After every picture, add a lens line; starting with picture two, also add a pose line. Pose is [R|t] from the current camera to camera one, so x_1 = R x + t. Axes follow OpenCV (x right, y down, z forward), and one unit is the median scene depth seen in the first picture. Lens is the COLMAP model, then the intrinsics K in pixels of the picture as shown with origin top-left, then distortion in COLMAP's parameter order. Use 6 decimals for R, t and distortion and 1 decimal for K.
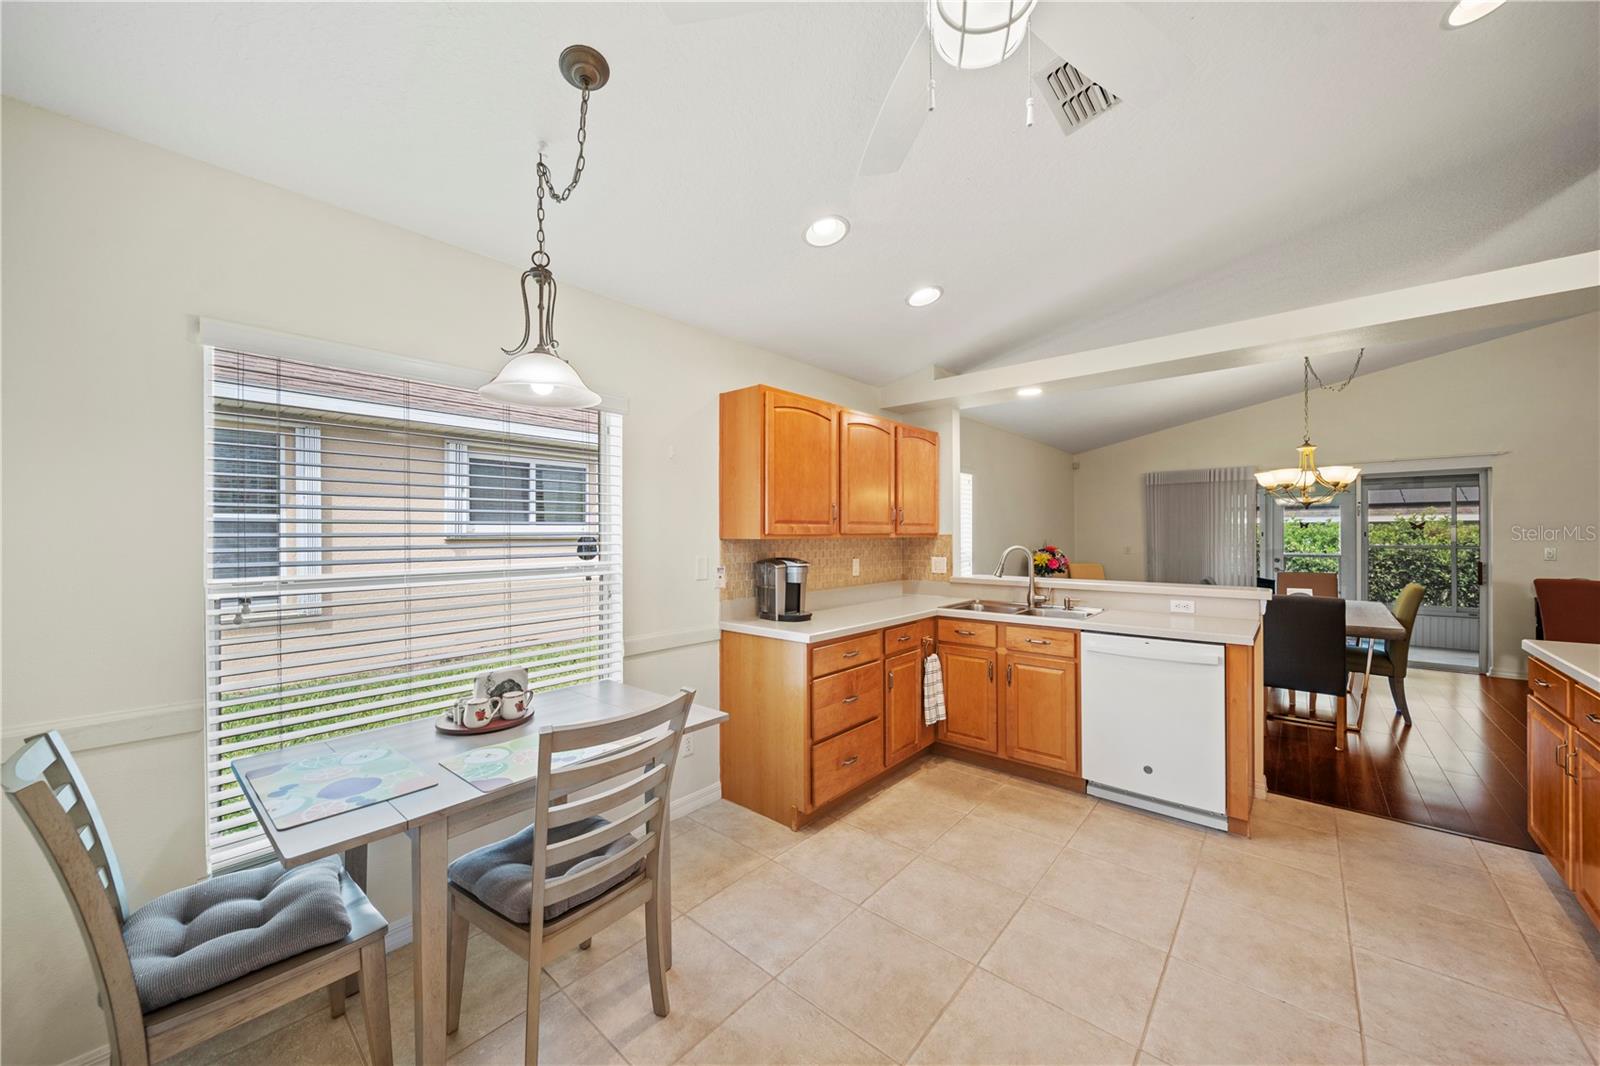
lens RADIAL K [[572.4, 0, 801.5], [0, 572.4, 531.9], [0, 0, 1]] dist [-0.003414, -0.000568]
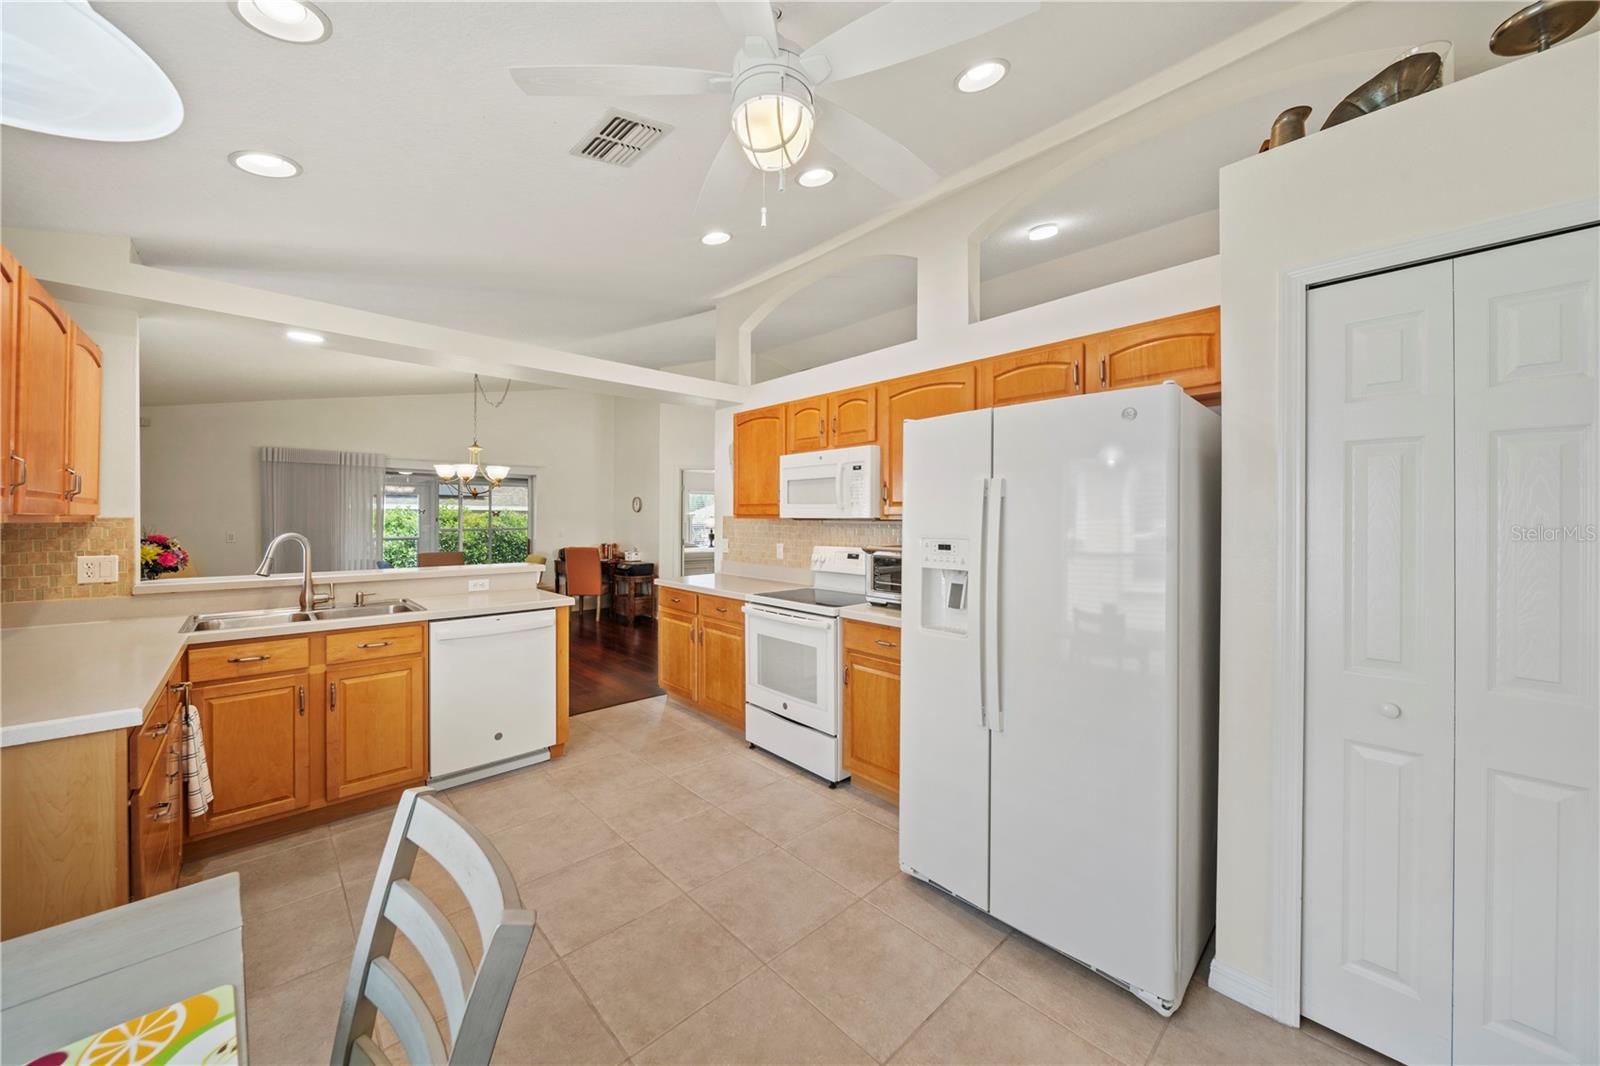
lens RADIAL K [[572.4, 0, 795.2], [0, 572.4, 522.4], [0, 0, 1]] dist [-0.003414, -0.000568]
pose [[0.098745, -0.001282, 0.995112, -0.338552], [-0.007952, 0.999966, 0.002077, 0.003070], [-0.995081, -0.008118, 0.098732, 0.273552]]
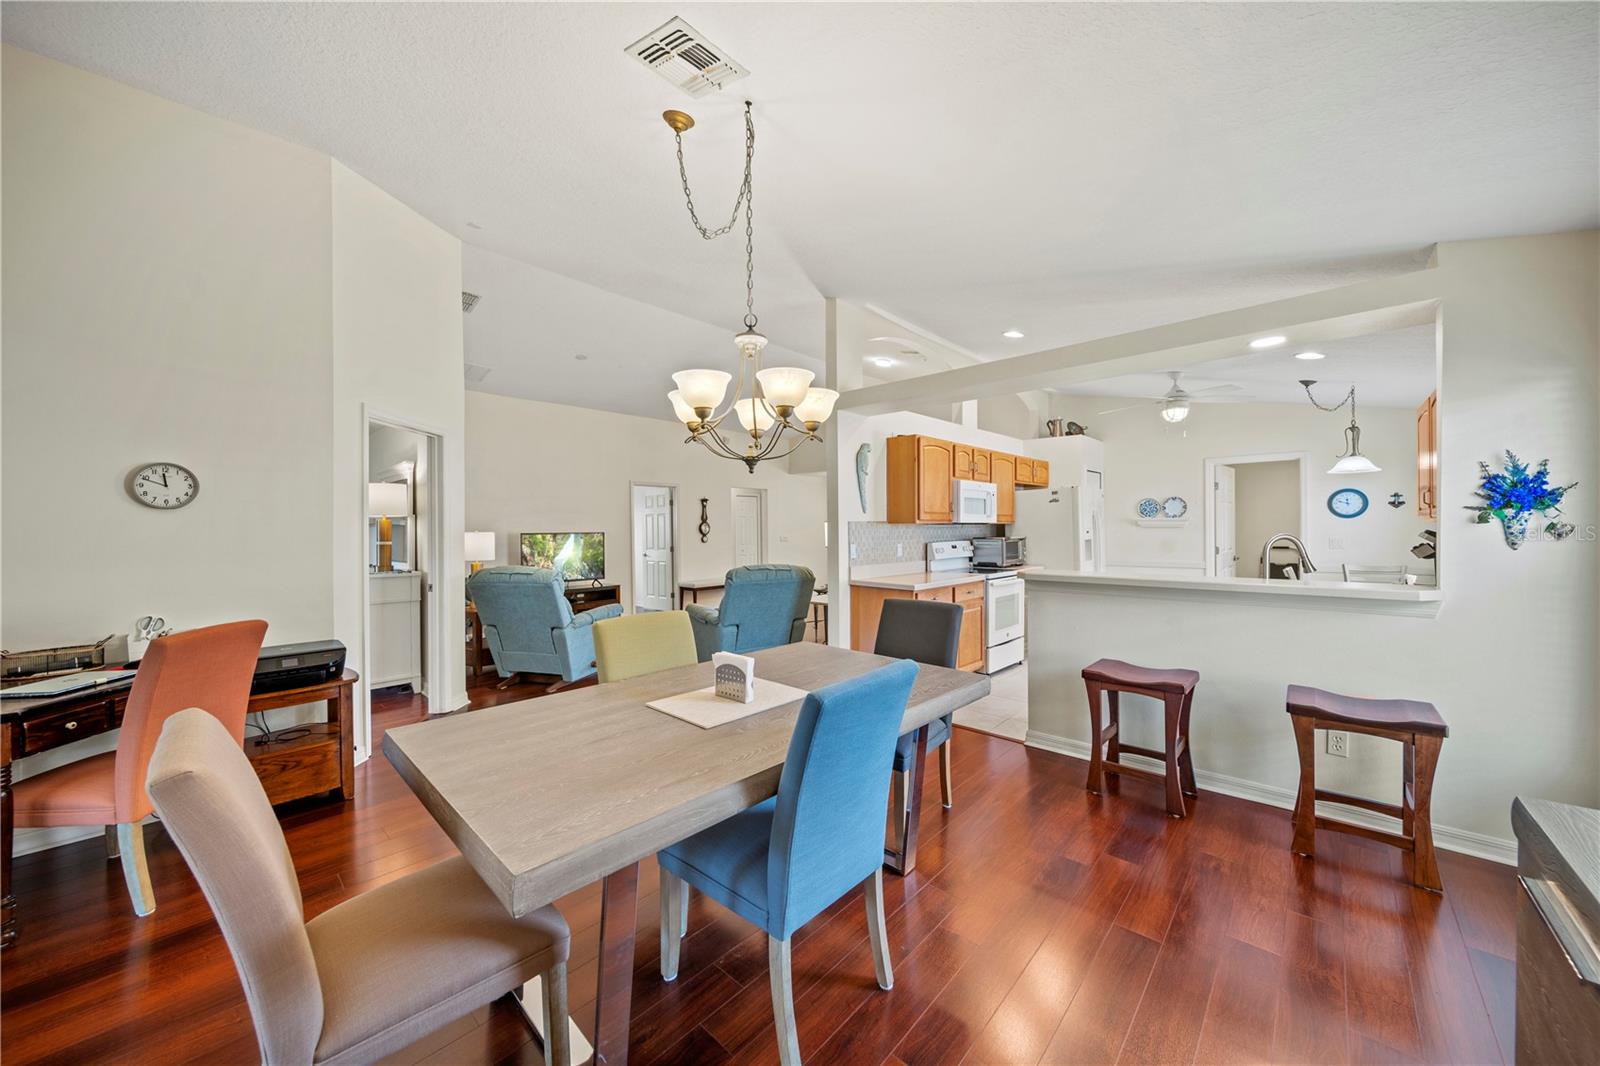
lens RADIAL K [[572.4, 0, 804.6], [0, 572.4, 539.8], [0, 0, 1]] dist [-0.003414, -0.000568]
pose [[-0.999739, 0.013370, 0.018499, 1.123327], [0.013703, 0.999744, 0.018016, 0.009580], [-0.018253, 0.018265, -0.999667, 1.964485]]
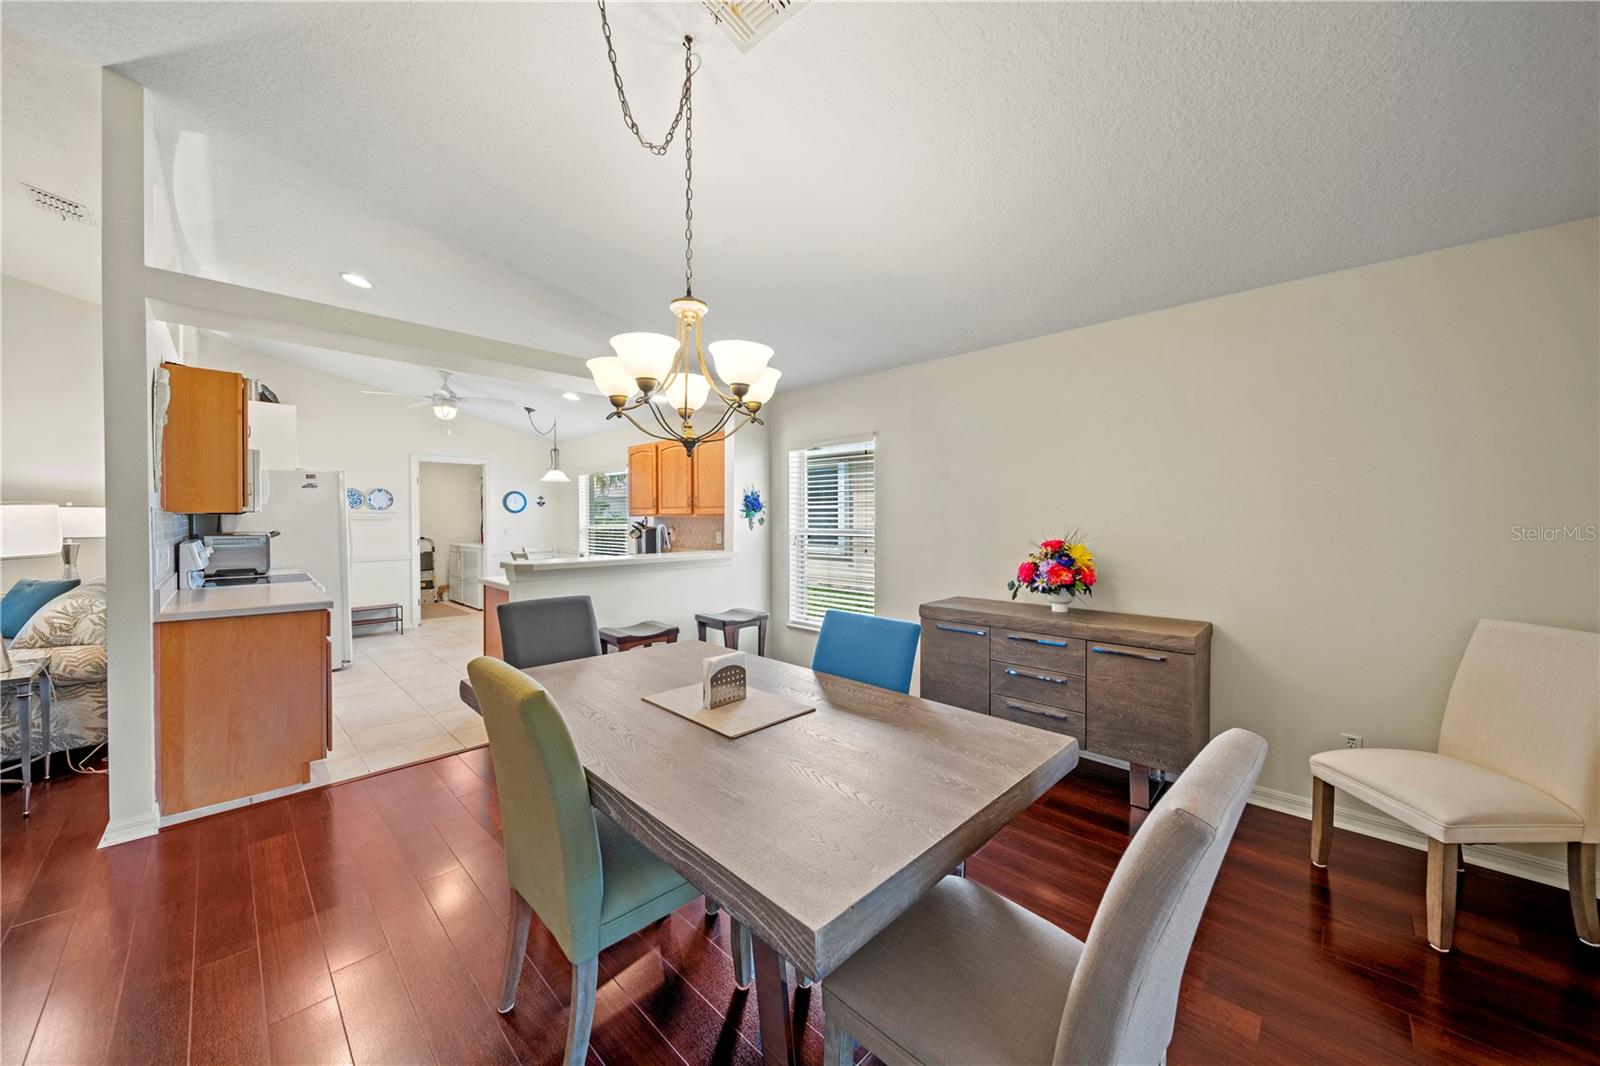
lens RADIAL K [[572.4, 0, 802.7], [0, 572.4, 522.5], [0, 0, 1]] dist [-0.003414, -0.000568]
pose [[-0.049119, 0.014112, -0.998693, 1.749800], [0.002317, 0.999899, 0.014015, 0.004523], [0.998790, -0.001626, -0.049147, 1.476515]]
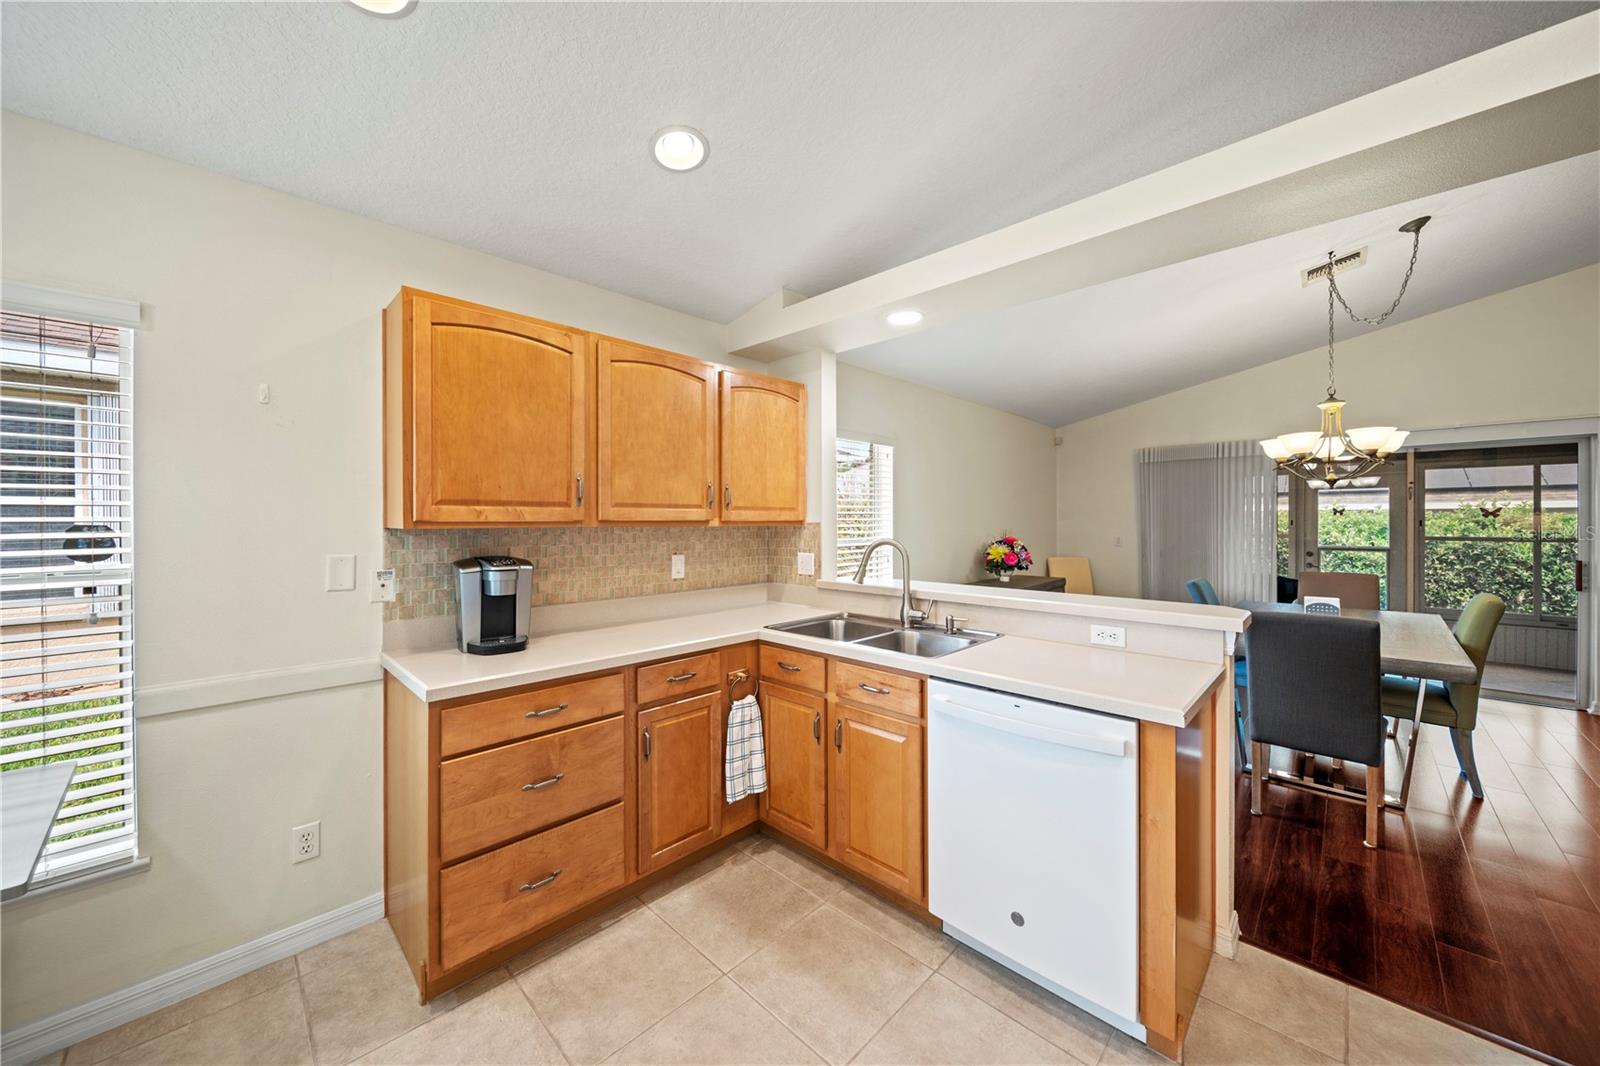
lens RADIAL K [[572.4, 0, 800.0], [0, 572.4, 520.8], [0, 0, 1]] dist [-0.003414, -0.000568]
pose [[0.998599, 0.002629, -0.052855, 0.333864], [-0.002474, 0.999992, 0.003006, 0.000596], [0.052862, -0.002871, 0.998598, 0.321382]]
